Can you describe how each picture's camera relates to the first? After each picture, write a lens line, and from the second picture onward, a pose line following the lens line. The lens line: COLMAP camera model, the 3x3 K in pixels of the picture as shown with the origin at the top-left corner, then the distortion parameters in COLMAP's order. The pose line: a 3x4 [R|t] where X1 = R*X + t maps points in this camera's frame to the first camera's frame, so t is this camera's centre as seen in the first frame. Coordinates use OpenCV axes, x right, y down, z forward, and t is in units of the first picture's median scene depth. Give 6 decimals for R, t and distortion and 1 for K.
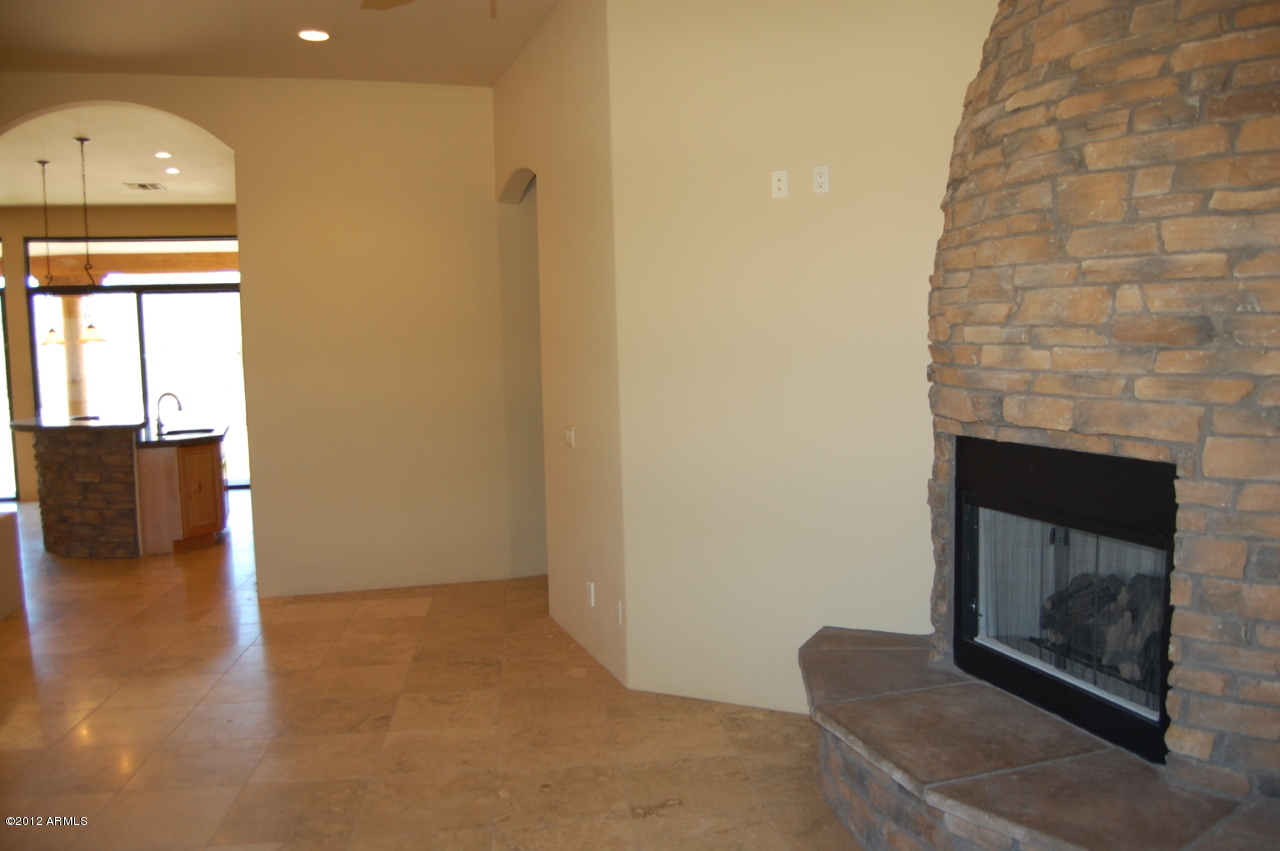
lens RADIAL K [[1018.8, 0, 640.0], [0, 1018.8, 425.5], [0, 0, 1]] dist [-0.047164, 0.005800]
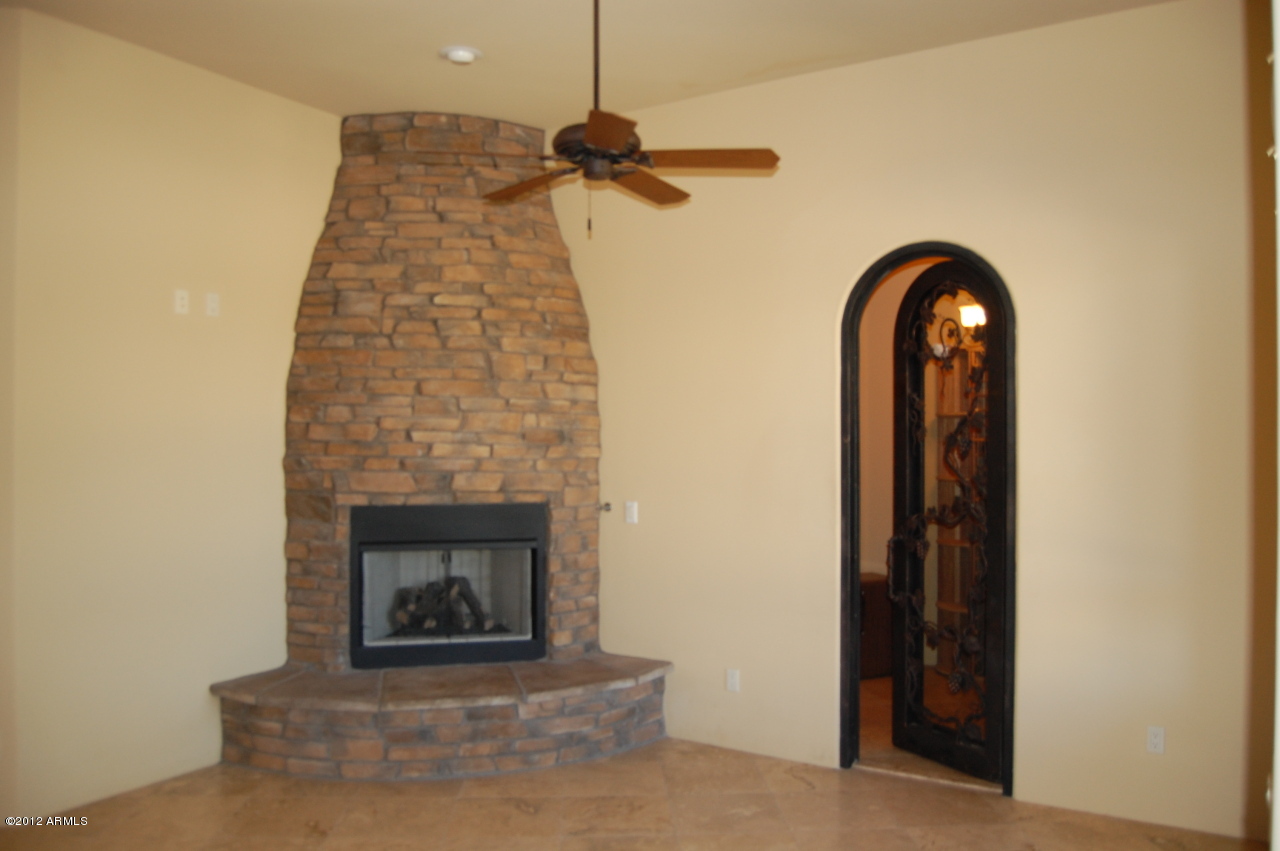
lens RADIAL K [[1018.8, 0, 640.0], [0, 1018.8, 425.5], [0, 0, 1]] dist [-0.047164, 0.005800]
pose [[0.062417, 0.023844, 0.997765, -1.467332], [0.075194, 0.996761, -0.028524, -0.042466], [-0.995214, 0.076806, 0.060422, 0.660509]]
